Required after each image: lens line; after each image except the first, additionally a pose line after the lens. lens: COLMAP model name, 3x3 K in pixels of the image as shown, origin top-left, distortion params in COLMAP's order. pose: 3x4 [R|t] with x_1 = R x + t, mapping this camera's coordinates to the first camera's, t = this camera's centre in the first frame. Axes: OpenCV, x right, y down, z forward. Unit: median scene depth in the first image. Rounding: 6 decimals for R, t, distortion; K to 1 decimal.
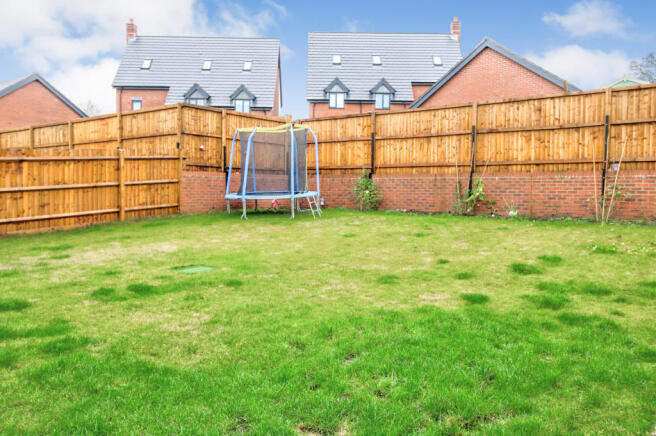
lens RADIAL K [[543.3, 0, 327.6], [0, 543.3, 216.9], [0, 0, 1]] dist [0.005342, 0.000577]
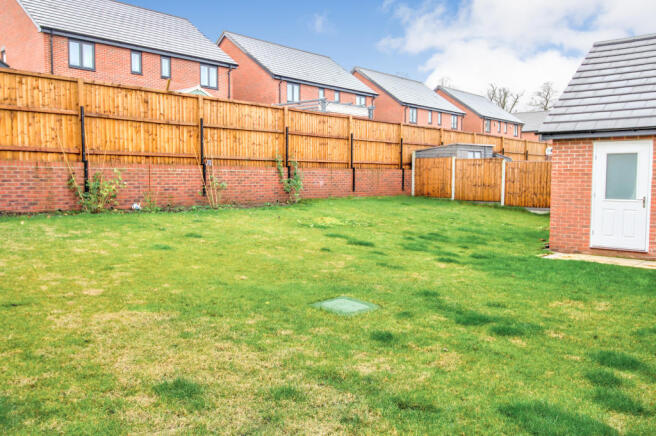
lens RADIAL K [[543.3, 0, 327.8], [0, 543.3, 219.6], [0, 0, 1]] dist [0.005342, 0.000577]
pose [[0.037695, -0.083756, 0.995773, -0.612872], [0.045020, 0.995612, 0.082038, -0.047070], [-0.998275, 0.041738, 0.041300, 0.626020]]
